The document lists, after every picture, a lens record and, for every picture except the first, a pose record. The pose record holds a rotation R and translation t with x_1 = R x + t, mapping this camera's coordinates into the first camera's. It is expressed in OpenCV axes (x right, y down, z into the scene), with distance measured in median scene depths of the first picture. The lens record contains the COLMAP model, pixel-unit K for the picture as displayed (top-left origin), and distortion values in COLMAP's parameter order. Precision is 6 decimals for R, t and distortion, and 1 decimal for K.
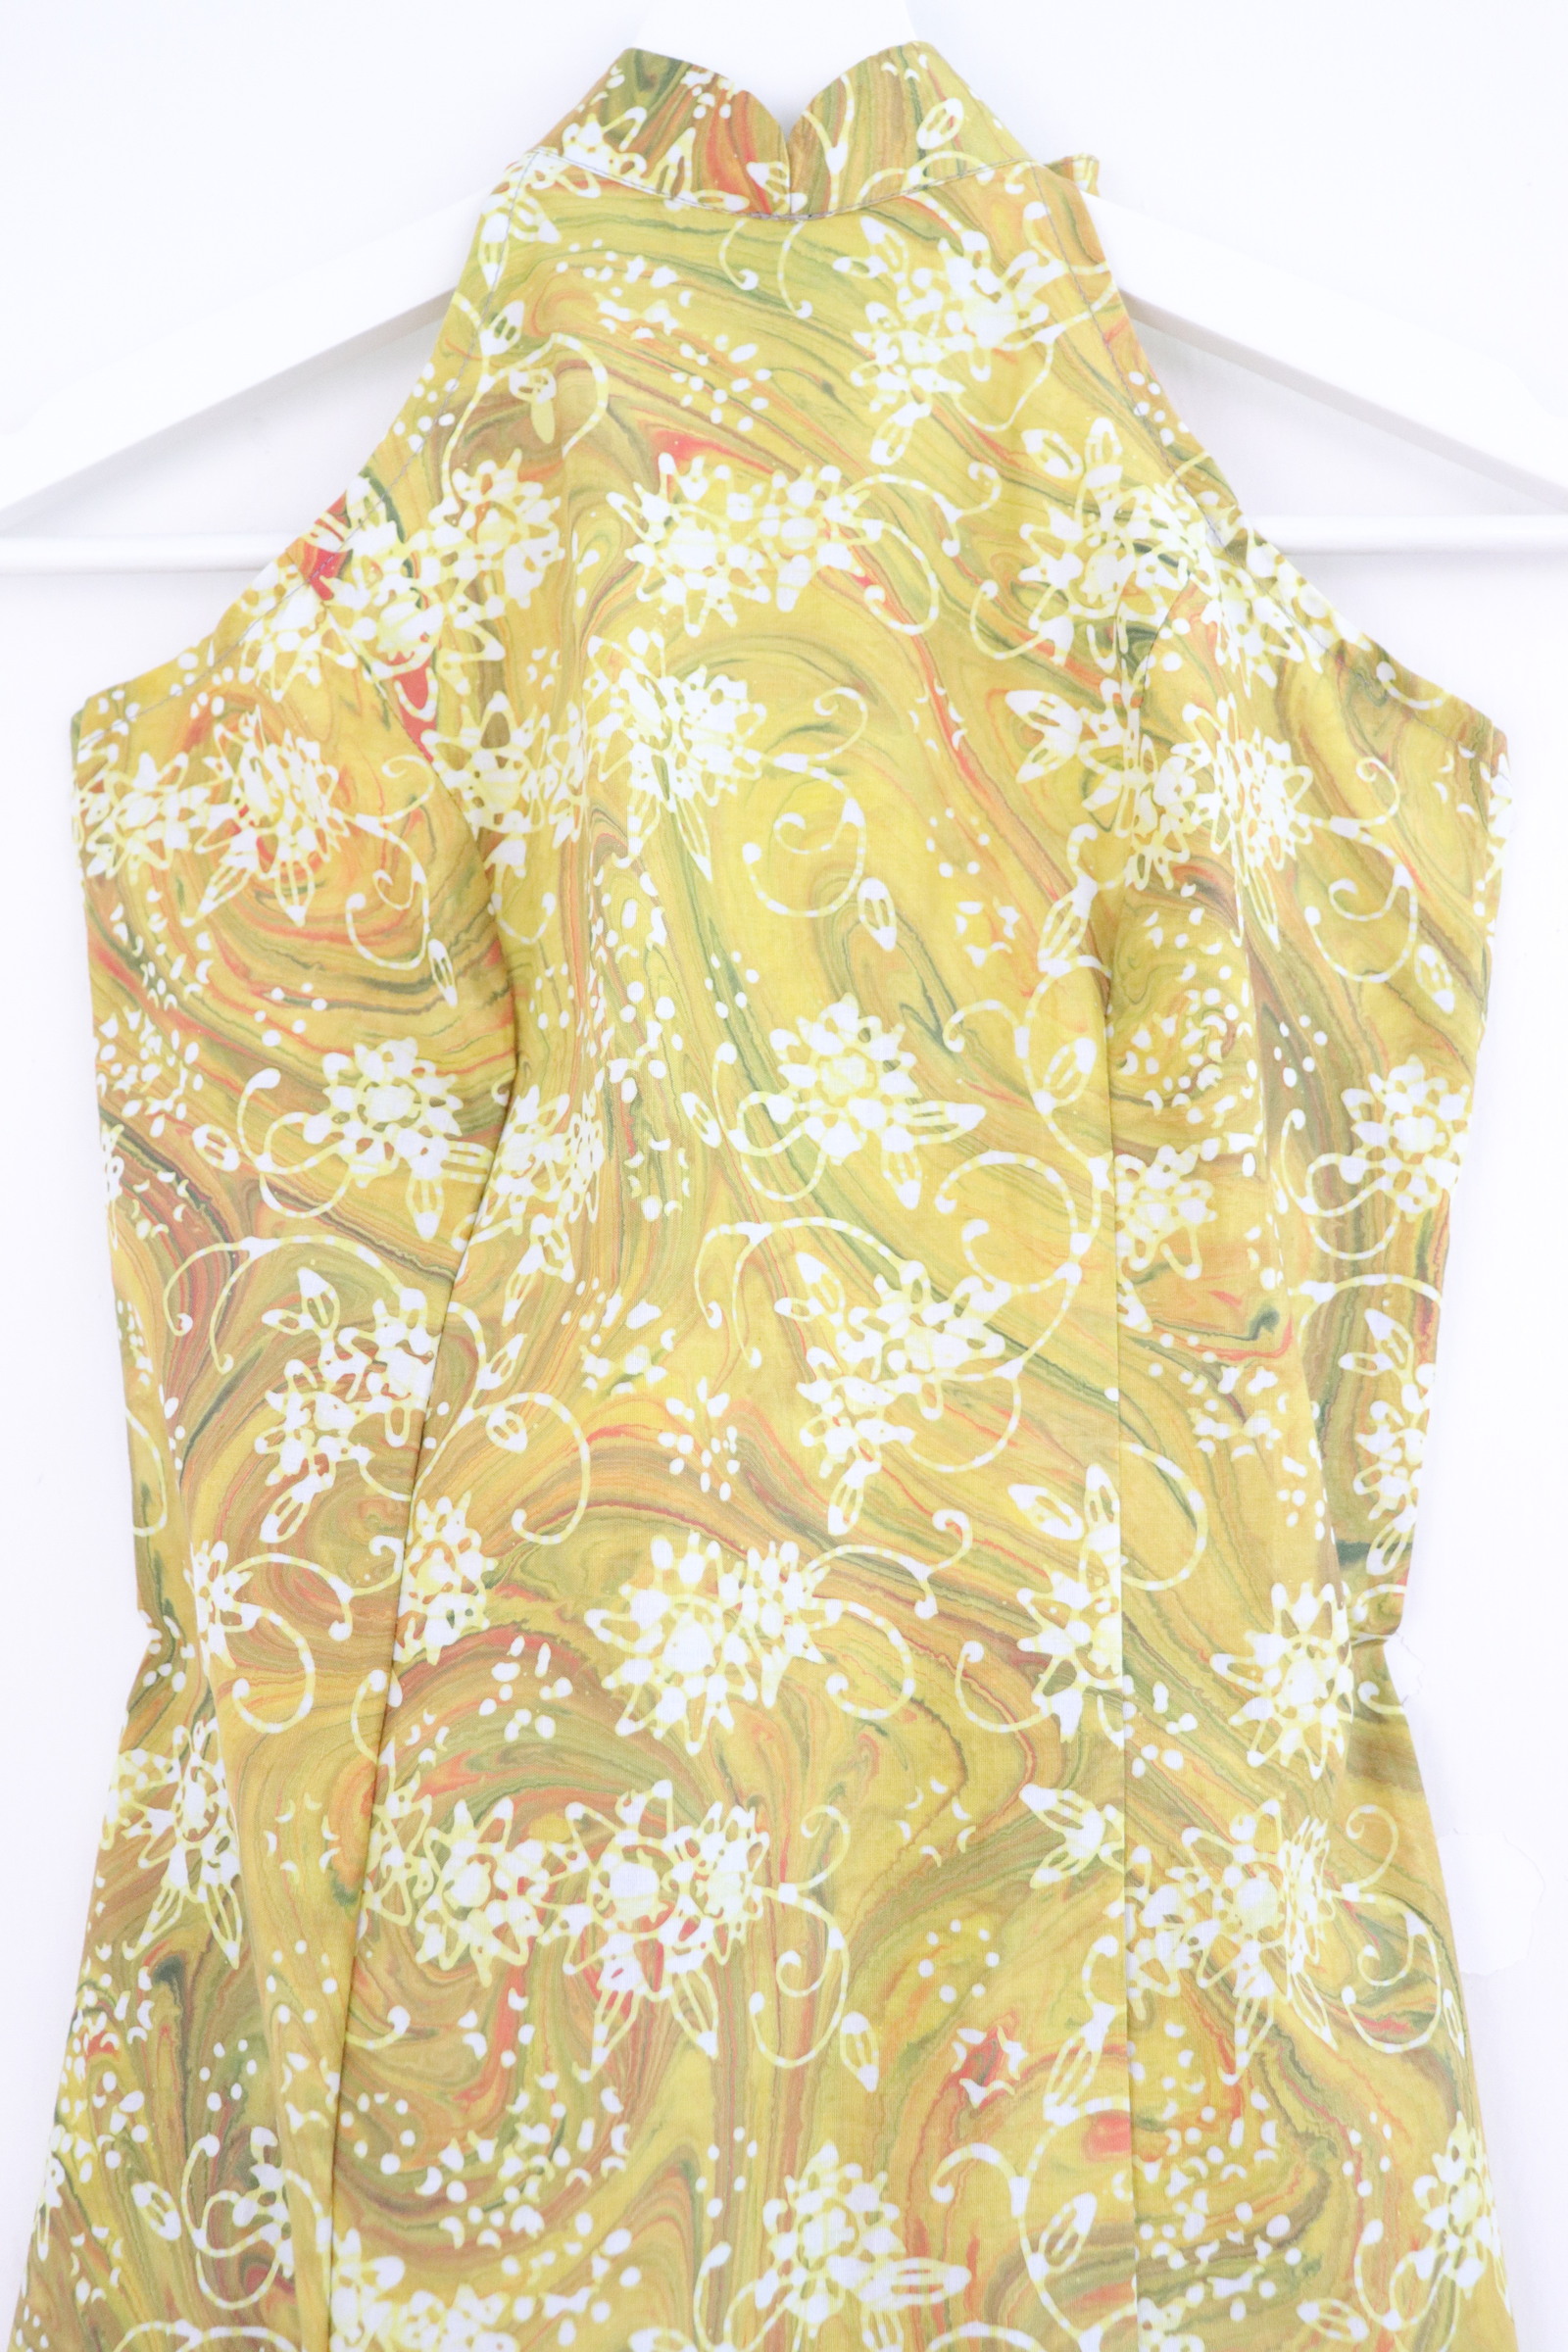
lens RADIAL K [[2697.7, 0, 784.0], [0, 2697.7, 1176.0], [0, 0, 1]] dist [-0.128947, 0.029904]
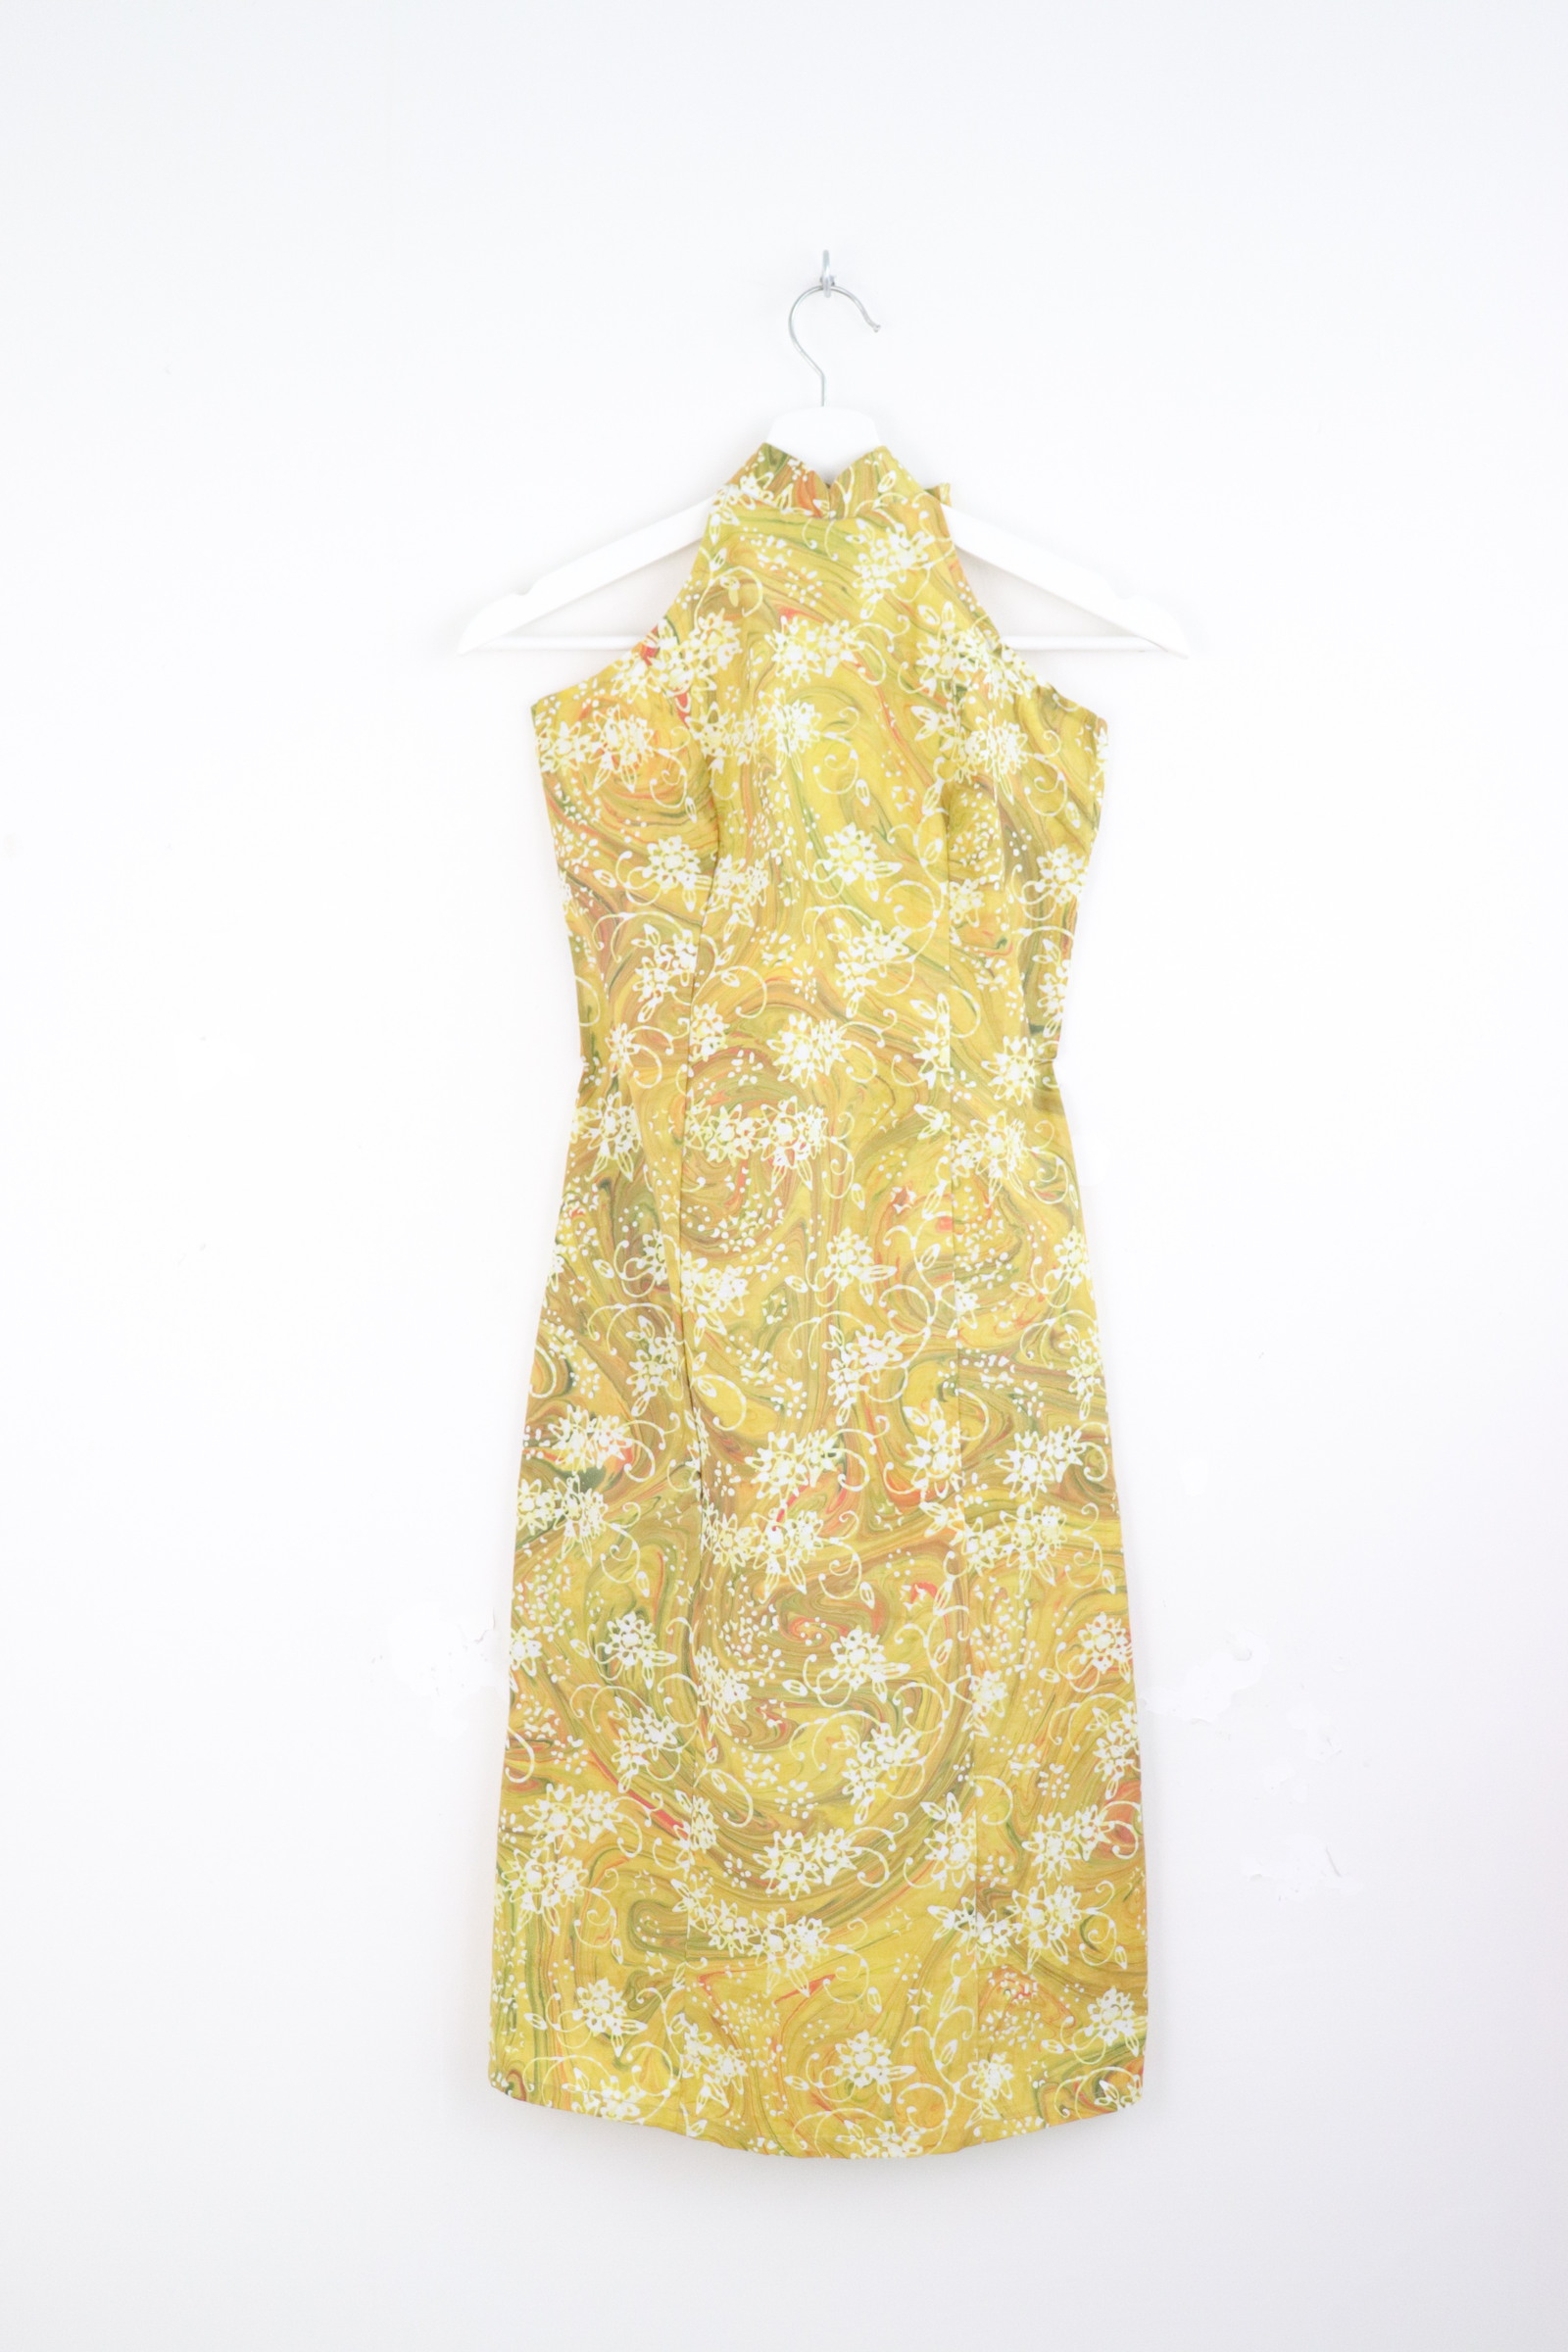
lens RADIAL K [[2217.9, 0, 784.0], [0, 2217.9, 1176.0], [0, 0, 1]] dist [-0.078068, 0.000851]
pose [[0.999718, -0.005611, 0.023058, -0.100409], [0.002422, 0.990691, 0.136109, -0.018803], [-0.023607, -0.136014, 0.990426, -1.283864]]
